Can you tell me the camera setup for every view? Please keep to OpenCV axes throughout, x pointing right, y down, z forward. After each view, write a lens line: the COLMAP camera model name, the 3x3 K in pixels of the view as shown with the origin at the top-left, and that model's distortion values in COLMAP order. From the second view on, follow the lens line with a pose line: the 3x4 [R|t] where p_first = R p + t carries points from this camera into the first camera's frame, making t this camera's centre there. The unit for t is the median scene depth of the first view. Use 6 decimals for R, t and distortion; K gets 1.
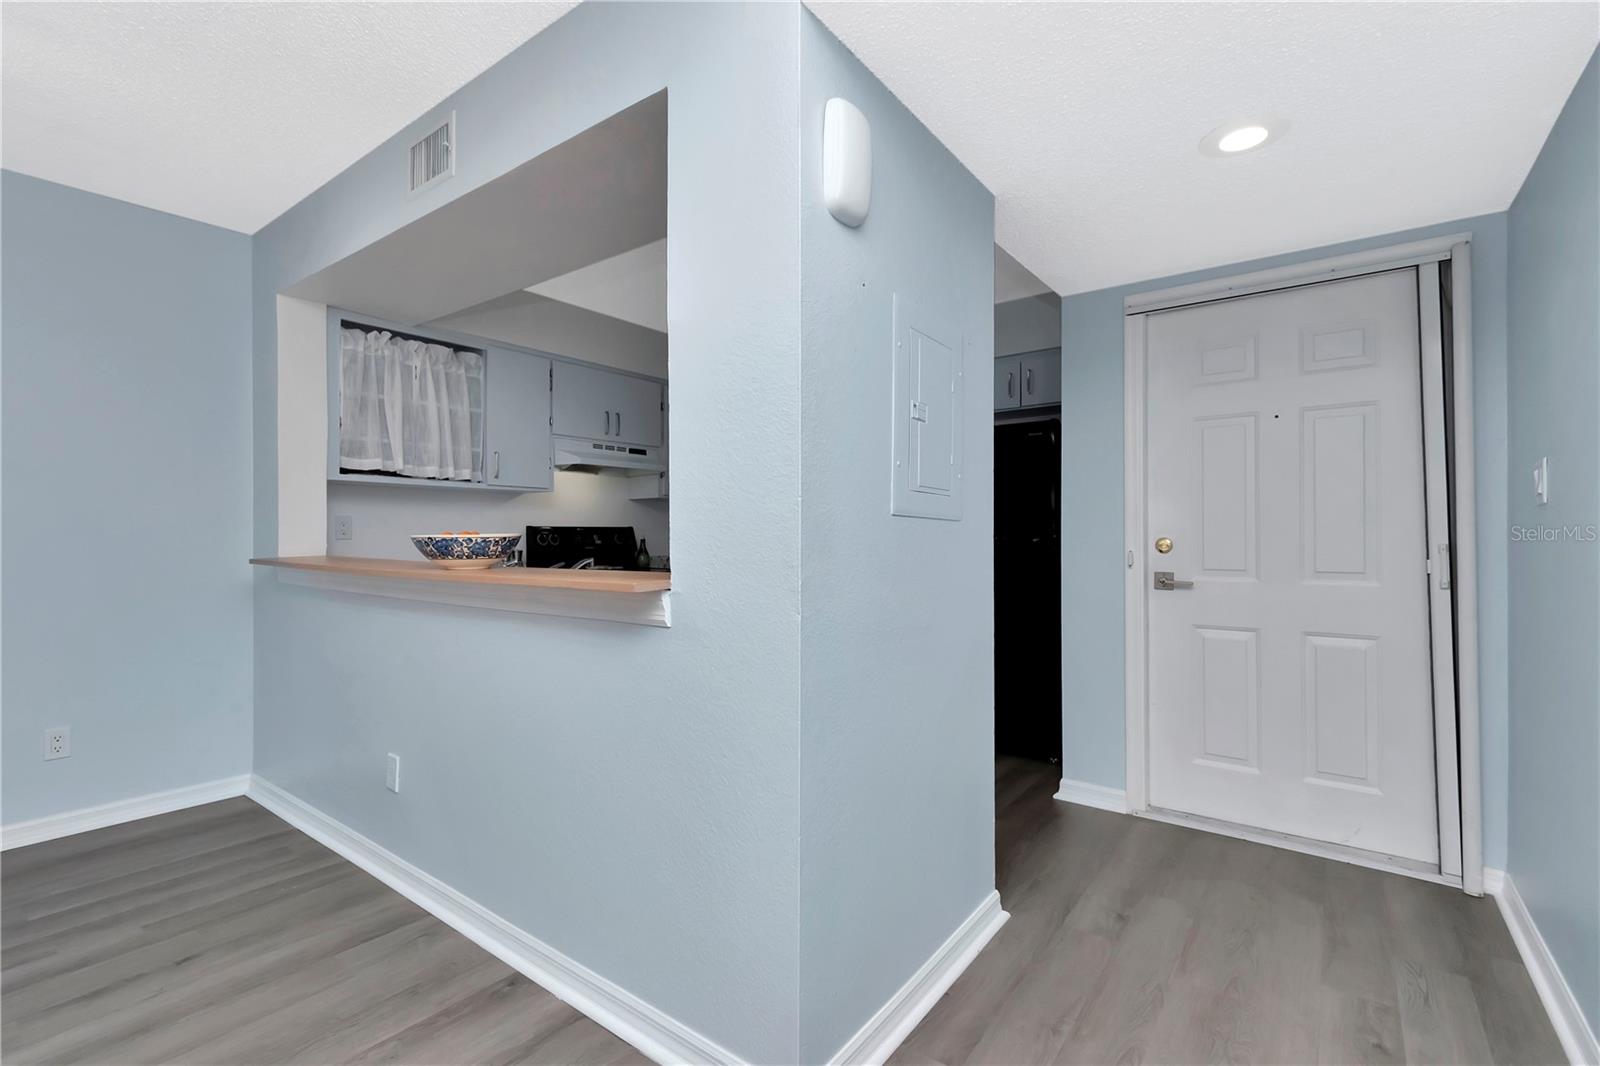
lens RADIAL K [[717.8, 0, 795.1], [0, 717.8, 536.6], [0, 0, 1]] dist [0.001374, -0.002199]
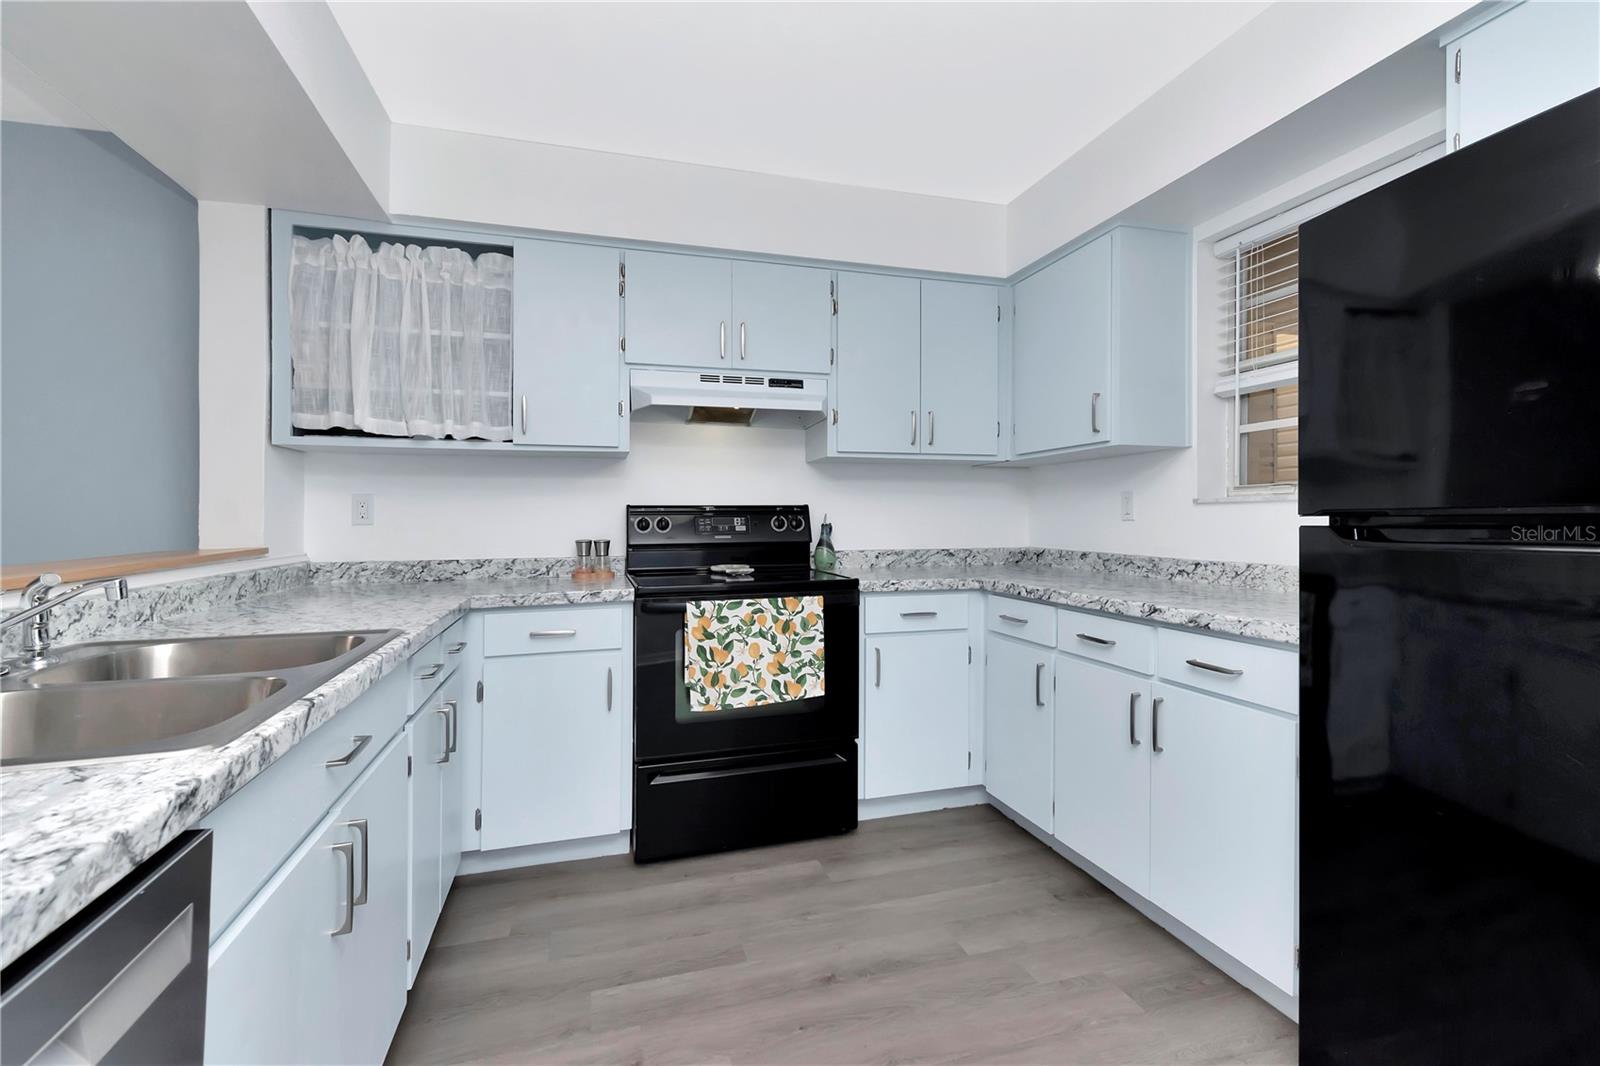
lens RADIAL K [[717.8, 0, 802.0], [0, 717.8, 519.8], [0, 0, 1]] dist [0.001374, -0.002199]
pose [[0.811762, -0.001288, -0.583987, 0.202712], [0.002782, 0.999995, 0.001661, -0.001793], [0.583982, -0.002973, 0.811761, 0.660211]]
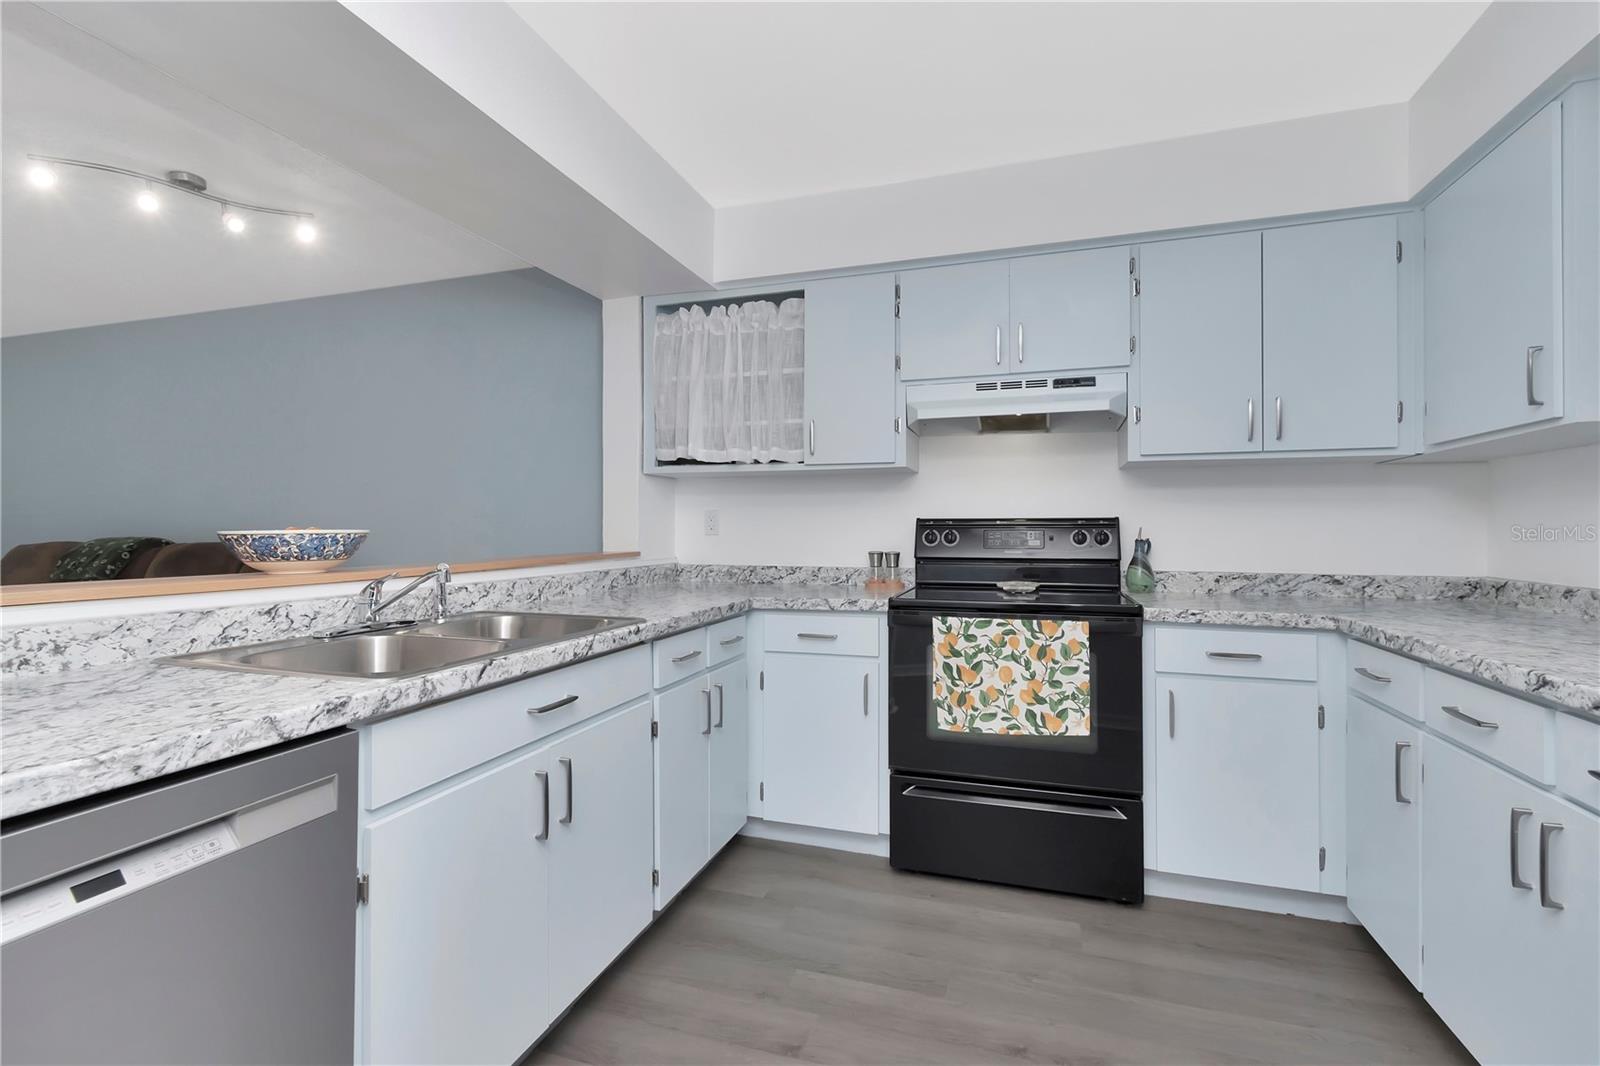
lens RADIAL K [[717.8, 0, 790.2], [0, 717.8, 521.0], [0, 0, 1]] dist [0.001374, -0.002199]
pose [[0.325415, -0.010720, -0.945510, 0.308451], [-0.004239, 0.999909, -0.012795, -0.003391], [0.945562, 0.008172, 0.325340, 0.800790]]
